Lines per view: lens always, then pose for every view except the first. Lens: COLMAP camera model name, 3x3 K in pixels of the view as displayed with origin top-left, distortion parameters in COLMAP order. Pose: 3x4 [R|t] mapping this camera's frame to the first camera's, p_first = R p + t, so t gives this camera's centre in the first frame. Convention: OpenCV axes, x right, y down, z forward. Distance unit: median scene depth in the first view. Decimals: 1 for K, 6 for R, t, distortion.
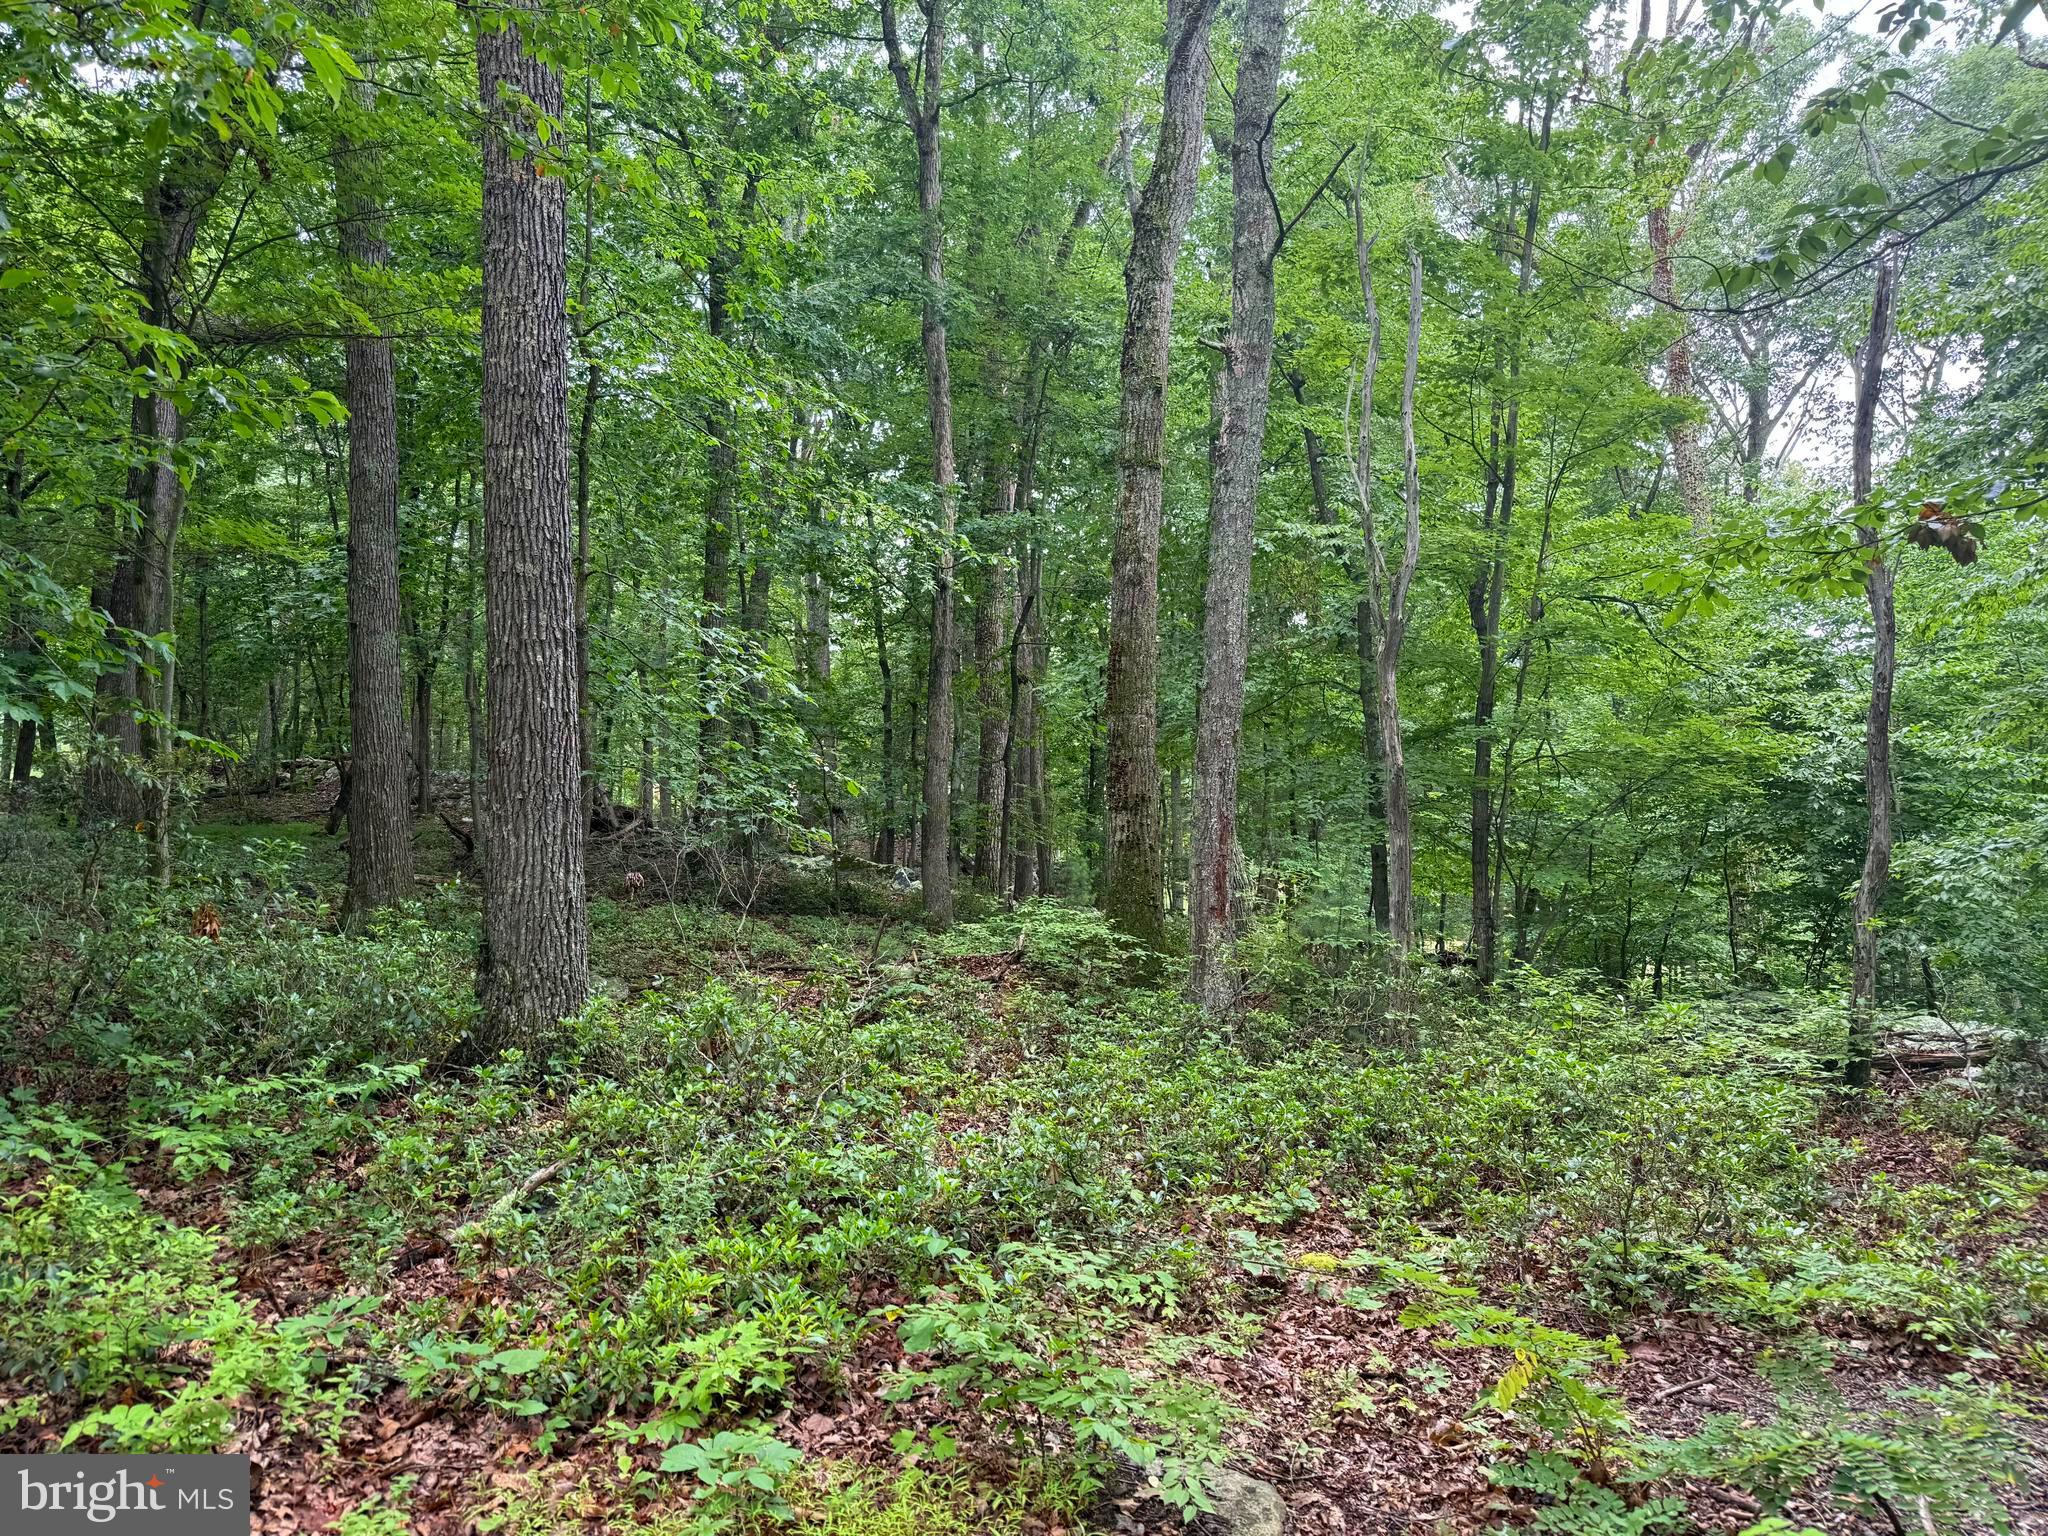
lens RADIAL K [[1346.7, 0, 1050.4], [0, 1346.7, 769.2], [0, 0, 1]] dist [0.002374, 0.002114]
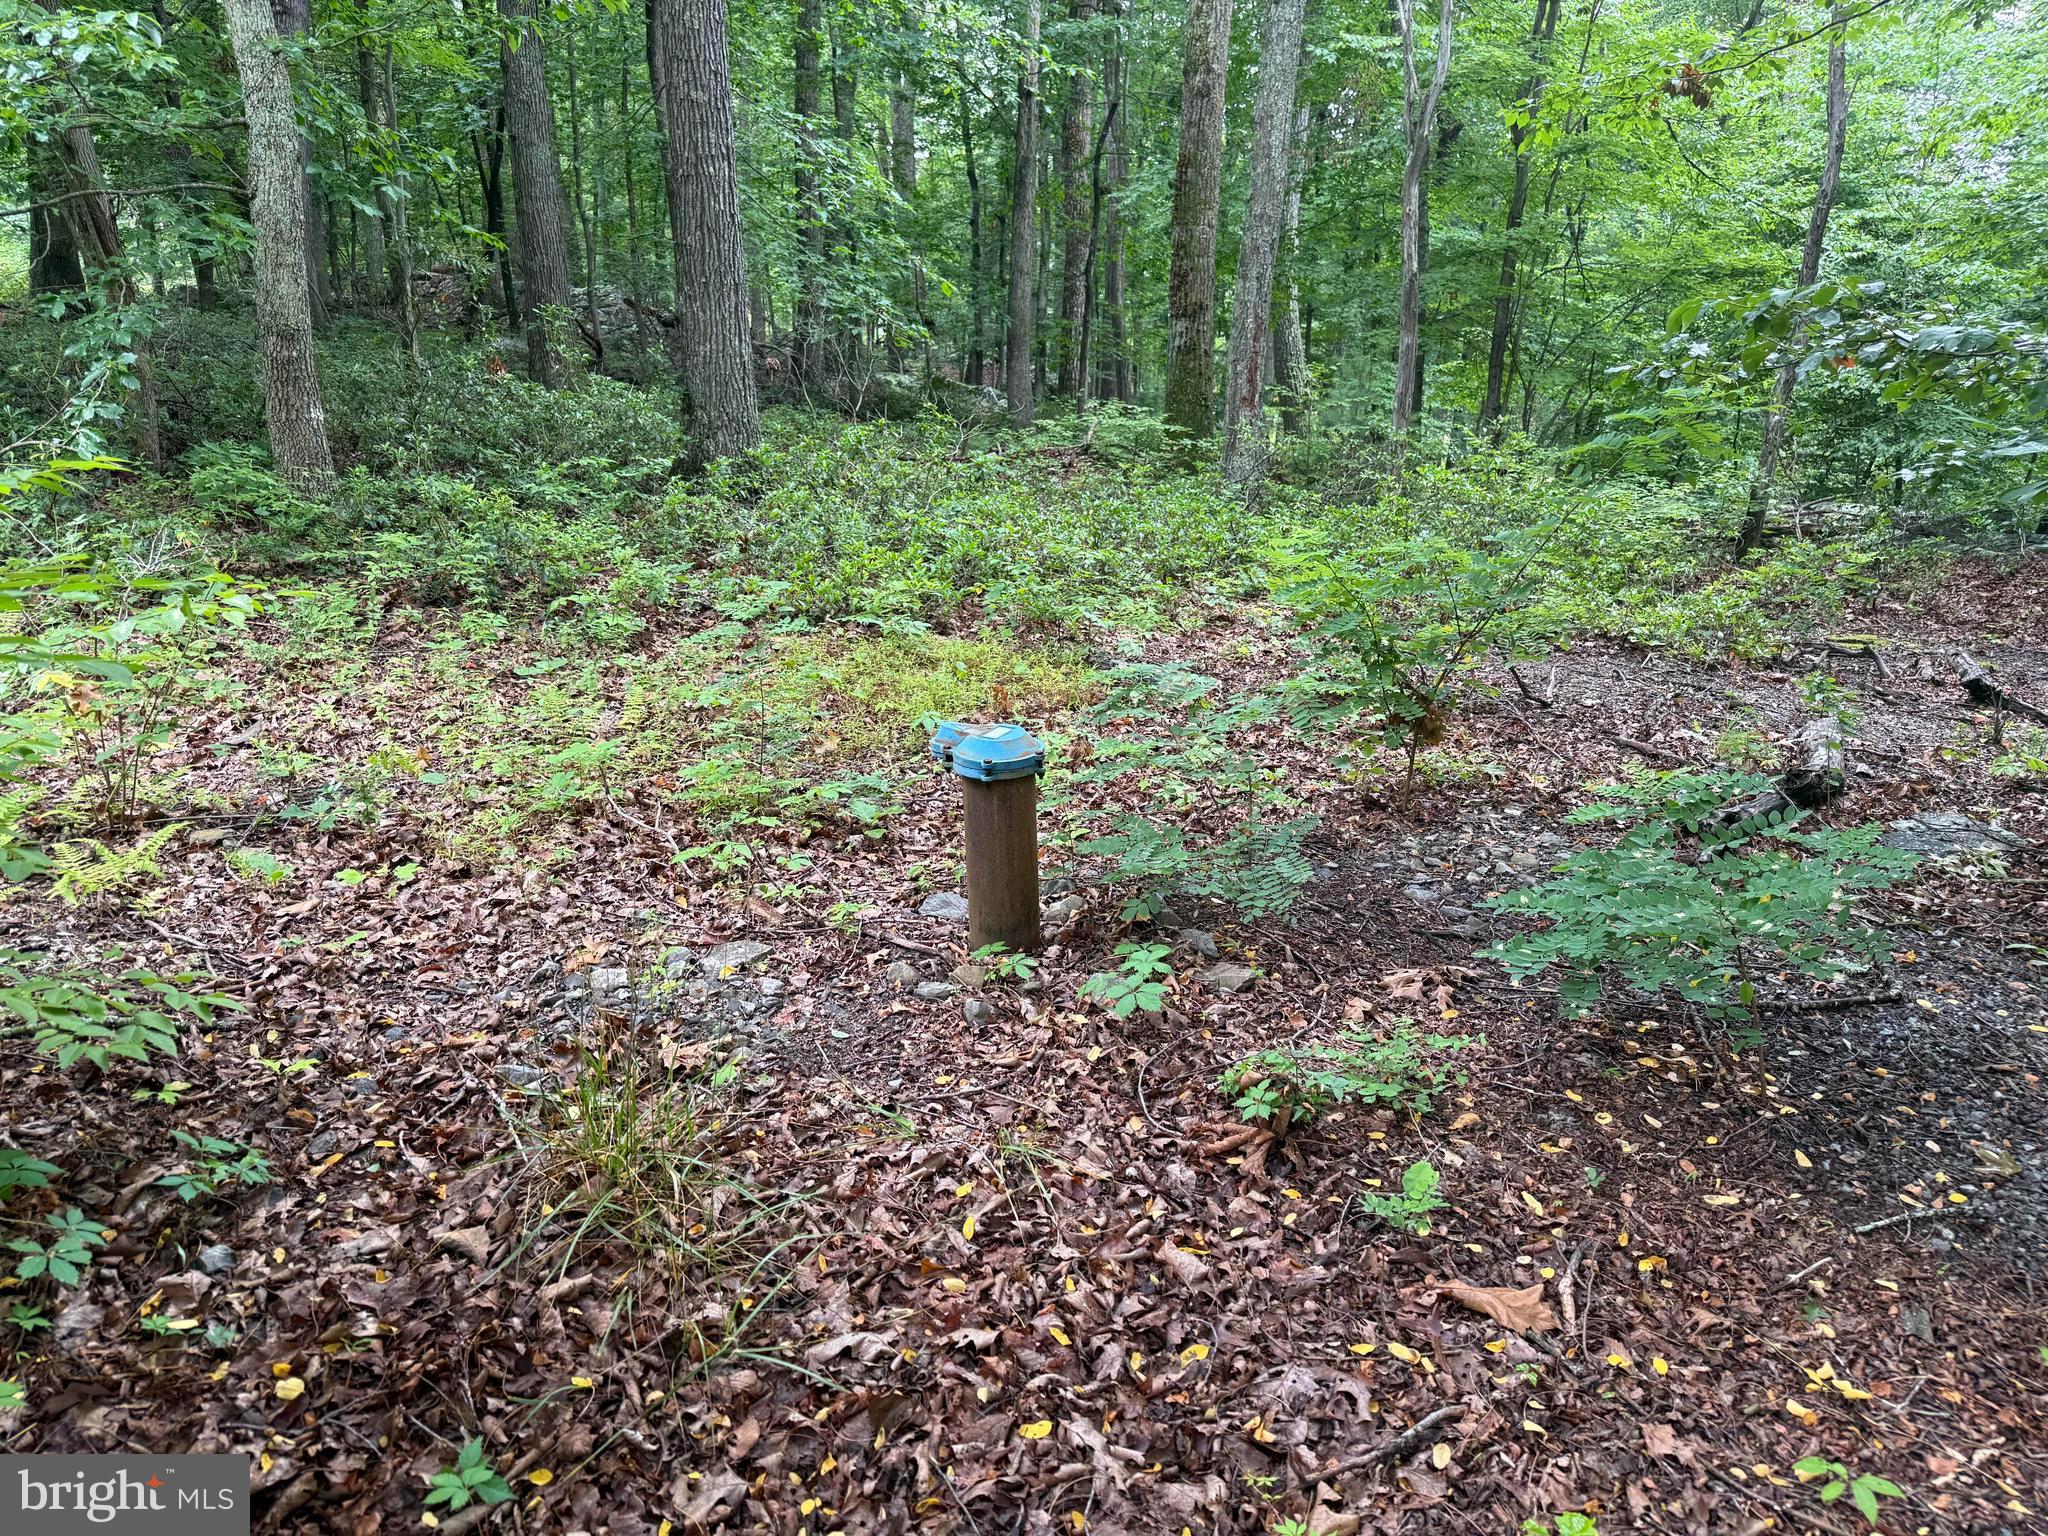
lens RADIAL K [[1346.7, 0, 1050.4], [0, 1346.7, 769.2], [0, 0, 1]] dist [0.002374, 0.002114]
pose [[0.997557, 0.036105, -0.059804, 0.021695], [-0.014207, 0.943045, 0.332362, 0.011862], [0.068398, -0.330700, 0.941254, -0.173940]]
